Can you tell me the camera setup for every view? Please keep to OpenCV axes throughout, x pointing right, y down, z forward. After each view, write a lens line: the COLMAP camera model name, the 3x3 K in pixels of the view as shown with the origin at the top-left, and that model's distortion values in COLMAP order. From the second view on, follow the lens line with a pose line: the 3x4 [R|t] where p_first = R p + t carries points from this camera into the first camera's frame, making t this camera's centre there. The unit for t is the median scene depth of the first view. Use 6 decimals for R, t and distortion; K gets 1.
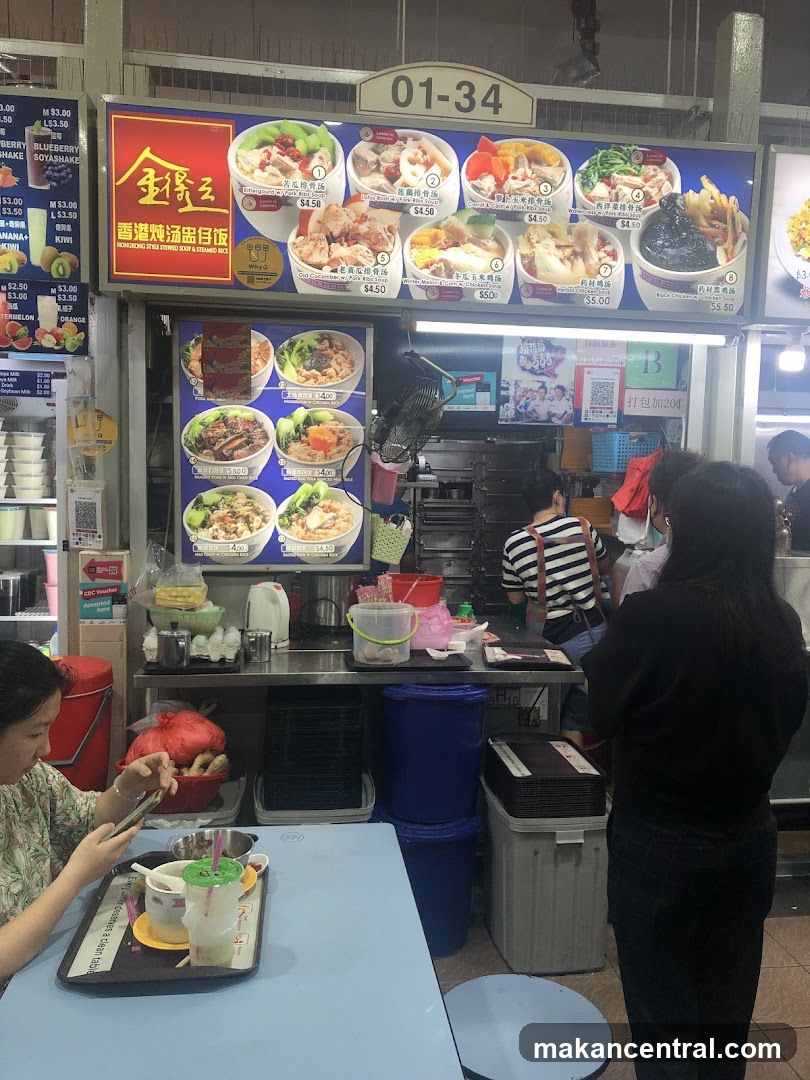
lens RADIAL K [[918.6, 0, 422.3], [0, 918.6, 532.1], [0, 0, 1]] dist [0.007748, 0.024296]
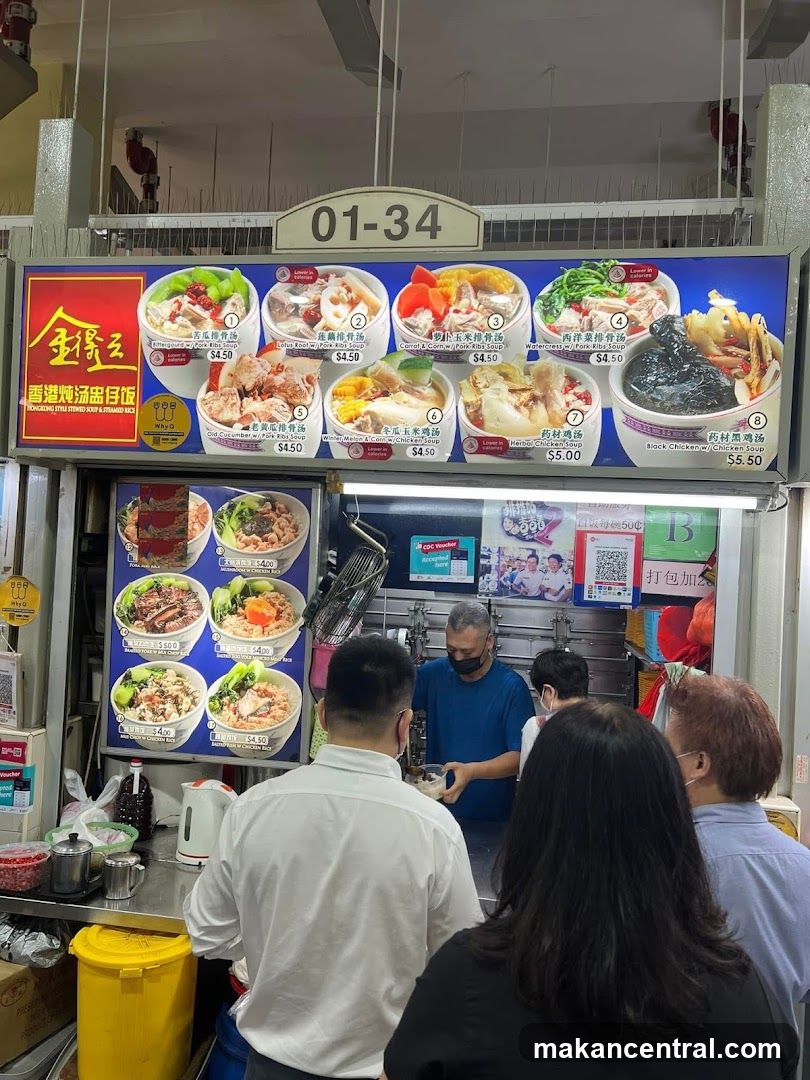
lens RADIAL K [[833.9, 0, 399.8], [0, 833.9, 536.5], [0, 0, 1]] dist [0.059508, -0.069285]
pose [[0.948204, 0.015687, -0.317275, 0.288802], [-0.052527, 0.992774, -0.107894, -0.101271], [0.313290, 0.118971, 0.942176, 0.301342]]
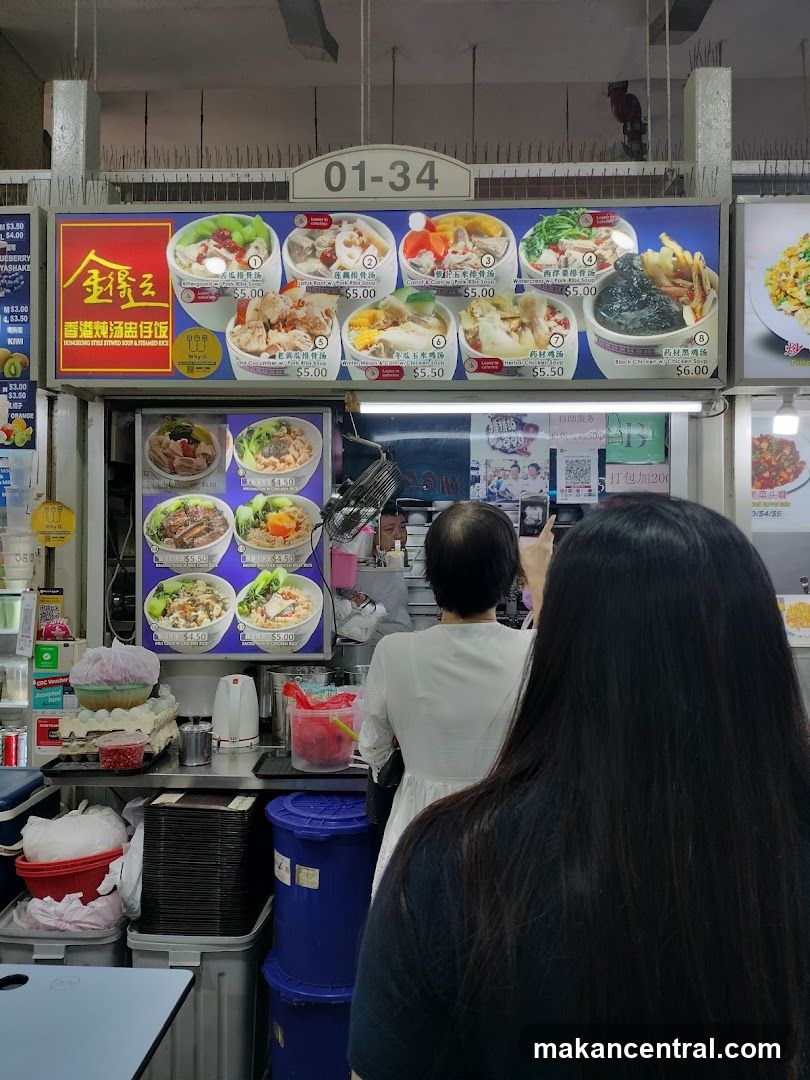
lens RADIAL K [[833.9, 0, 412.9], [0, 833.9, 527.9], [0, 0, 1]] dist [0.059508, -0.069285]
pose [[0.982390, -0.022969, -0.185426, 0.211832], [0.004080, 0.994815, -0.101615, -0.006654], [0.186799, 0.099069, 0.977390, 0.156629]]
